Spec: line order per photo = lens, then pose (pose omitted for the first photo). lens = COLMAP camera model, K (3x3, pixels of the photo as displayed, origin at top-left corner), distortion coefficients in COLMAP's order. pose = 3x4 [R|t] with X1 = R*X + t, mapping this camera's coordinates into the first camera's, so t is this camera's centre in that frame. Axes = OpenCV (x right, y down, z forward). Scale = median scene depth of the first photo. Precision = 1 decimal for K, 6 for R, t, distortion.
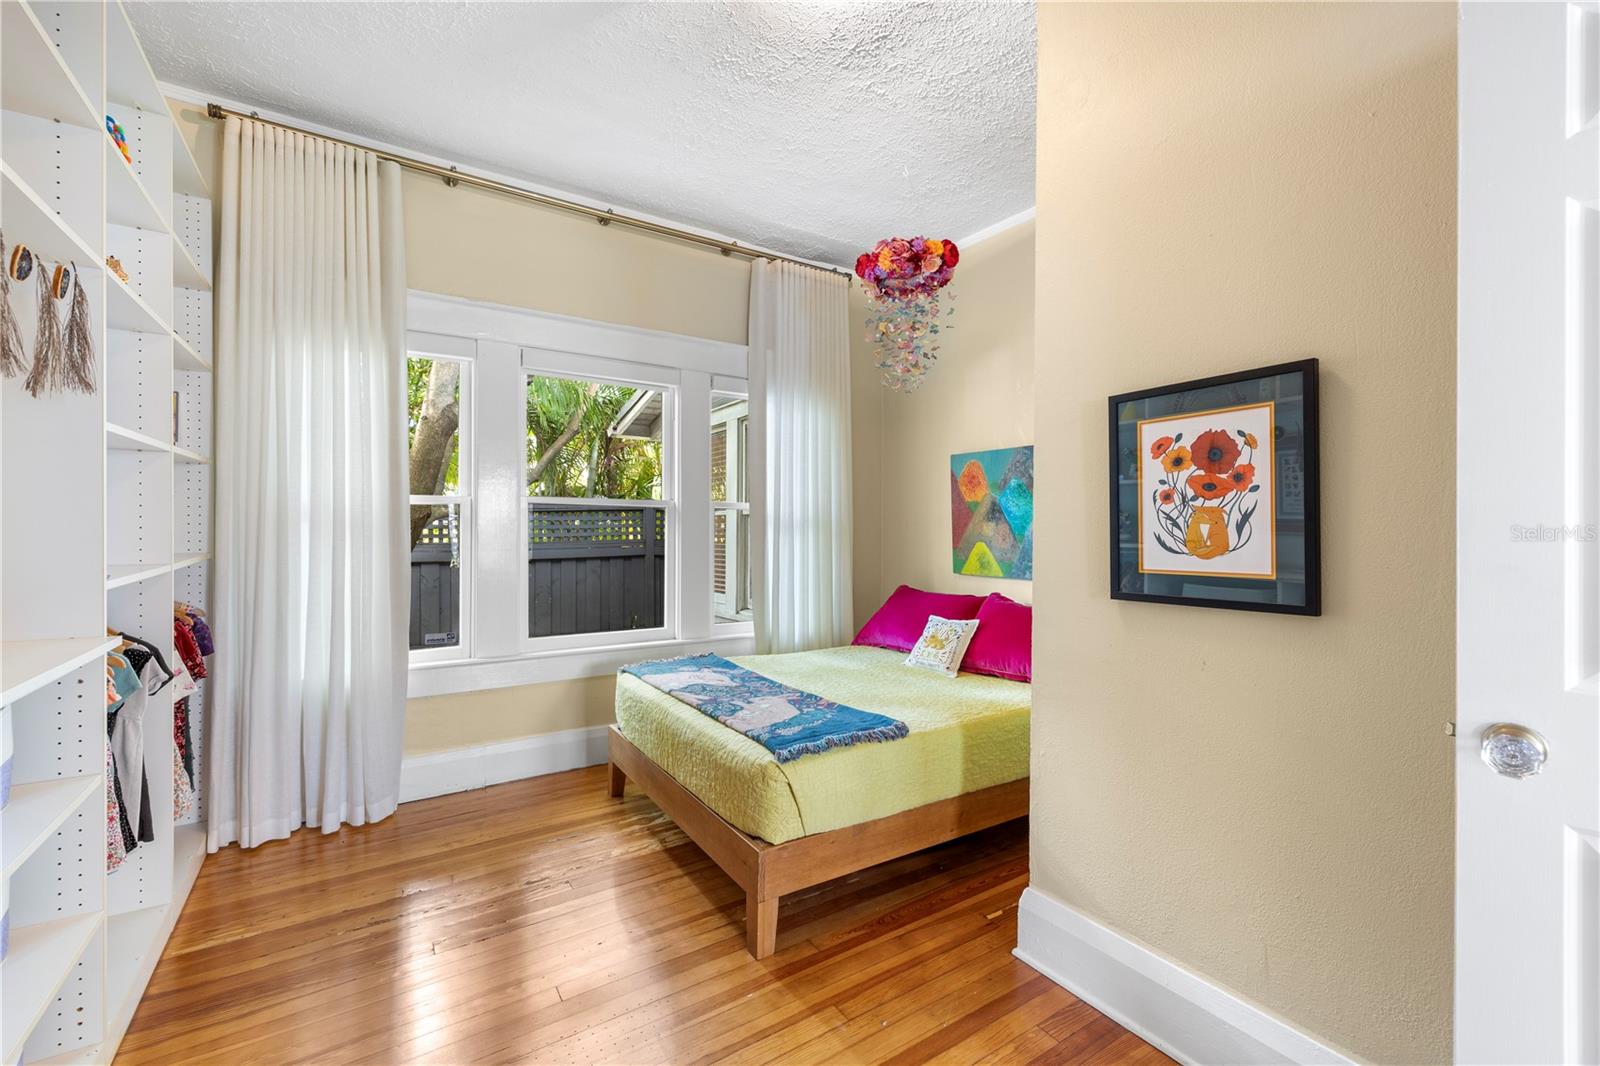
lens RADIAL K [[690.8, 0, 800.0], [0, 690.8, 533.0], [0, 0, 1]] dist [-0.000367, -0.000055]
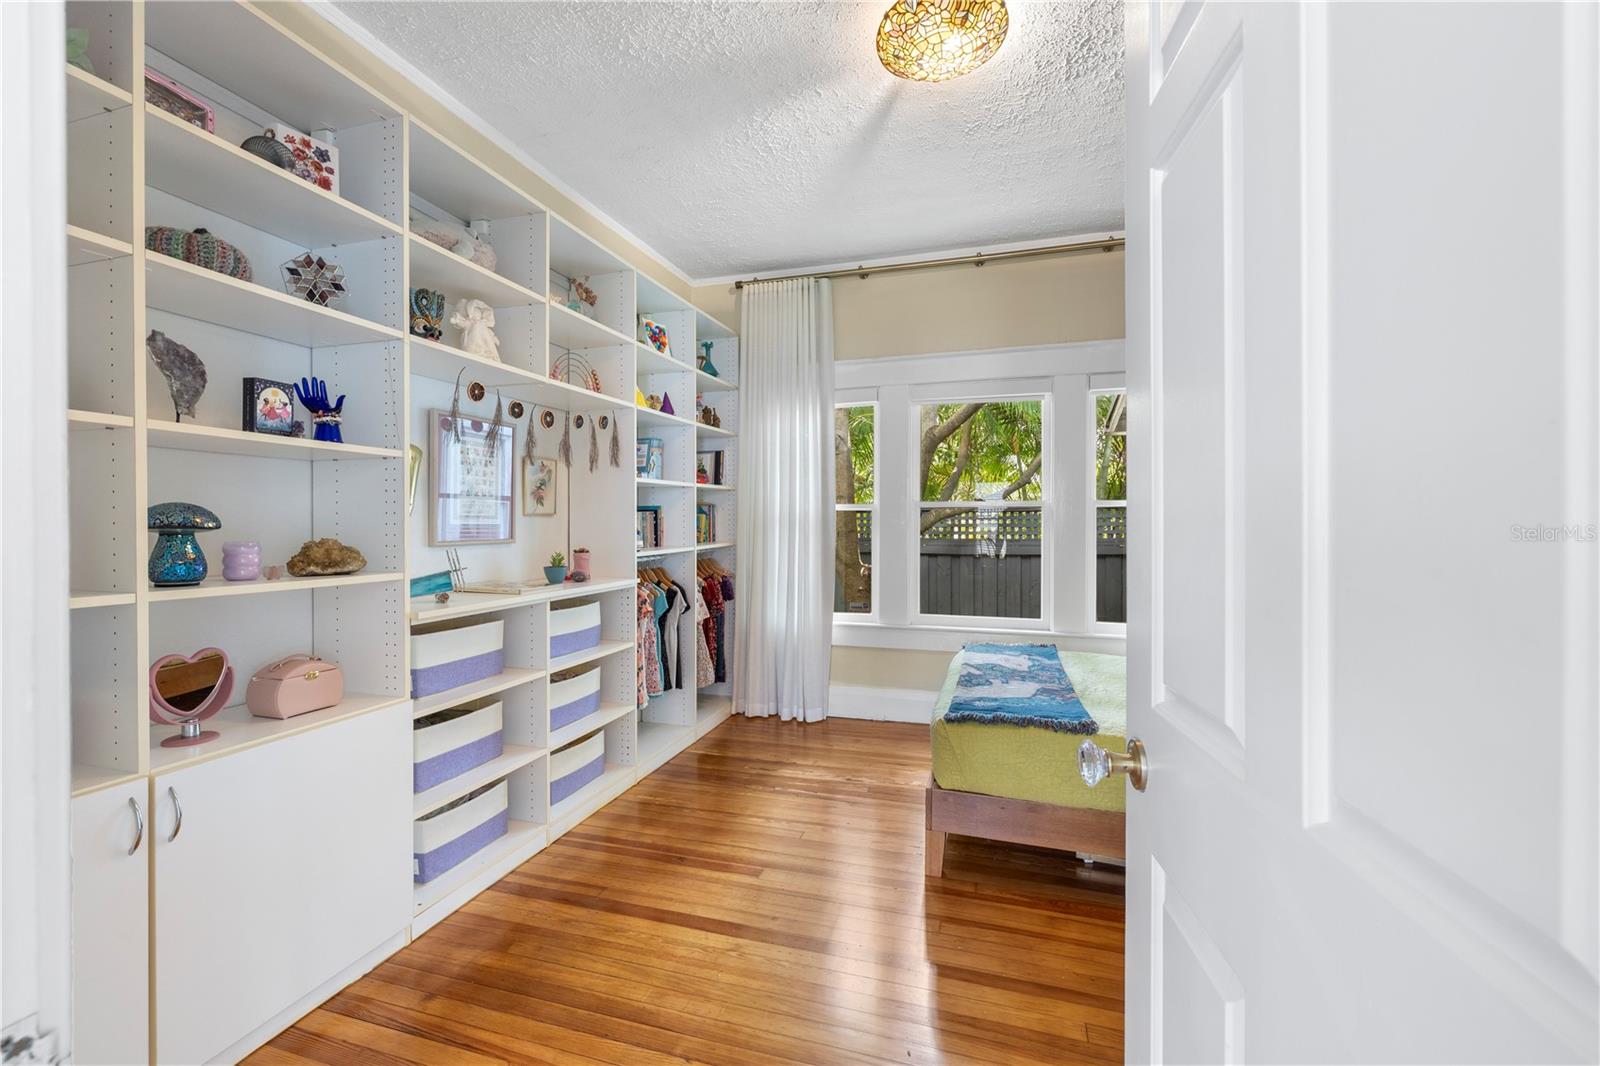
lens RADIAL K [[687.2, 0, 759.4], [0, 687.2, 529.5], [0, 0, 1]] dist [-0.000138, 0.000586]
pose [[0.600608, 0.002273, -0.799540, 0.545160], [-0.003444, 0.999994, 0.000256, -0.001338], [0.799536, 0.002600, 0.600612, 0.013109]]
